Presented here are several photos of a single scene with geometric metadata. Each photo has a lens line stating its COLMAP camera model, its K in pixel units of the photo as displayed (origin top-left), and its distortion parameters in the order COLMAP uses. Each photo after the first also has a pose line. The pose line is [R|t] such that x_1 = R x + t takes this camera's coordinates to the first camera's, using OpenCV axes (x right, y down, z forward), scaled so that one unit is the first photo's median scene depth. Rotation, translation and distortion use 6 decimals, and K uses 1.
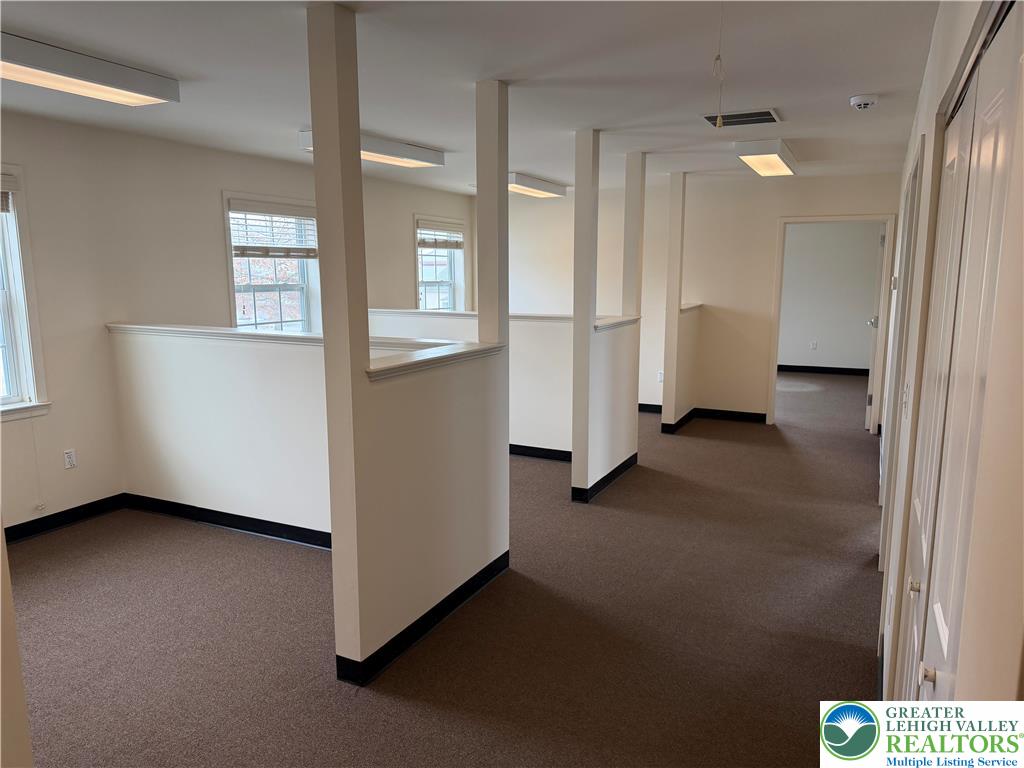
lens RADIAL K [[722.2, 0, 512.0], [0, 722.2, 384.0], [0, 0, 1]] dist [0.042113, -0.003134]
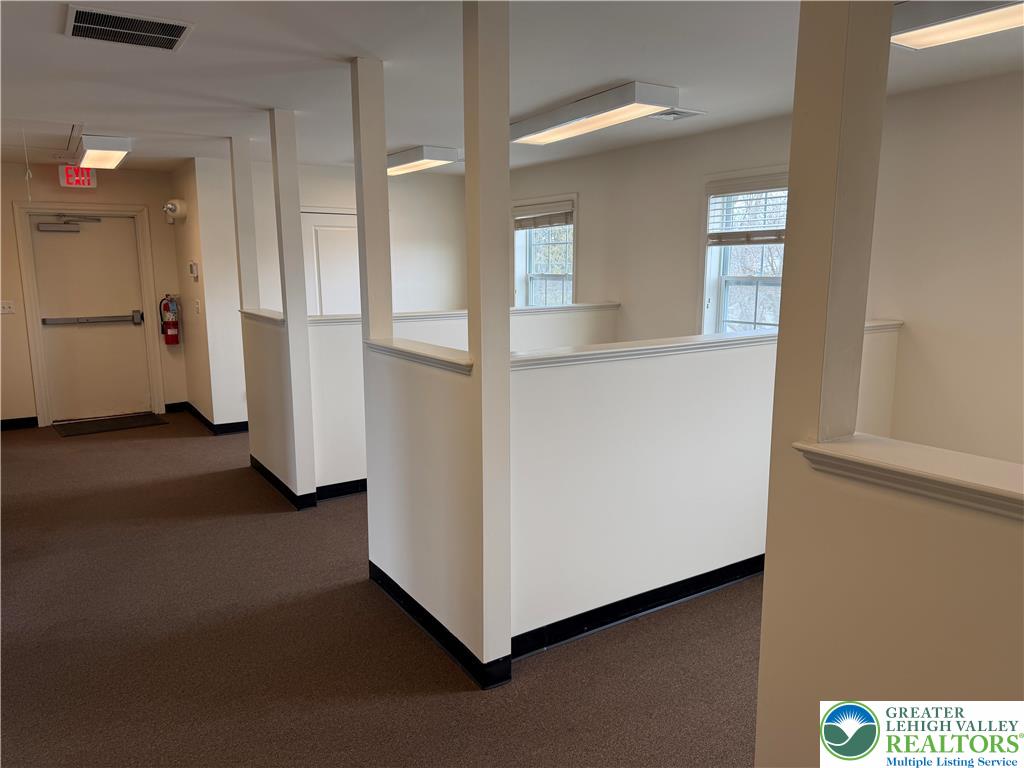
lens RADIAL K [[722.2, 0, 512.0], [0, 722.2, 384.0], [0, 0, 1]] dist [0.042113, -0.003134]
pose [[-0.489858, 0.151444, -0.858548, 0.564592], [-0.130988, 0.960832, 0.244223, -0.196895], [0.861906, 0.232094, -0.450833, 1.233792]]
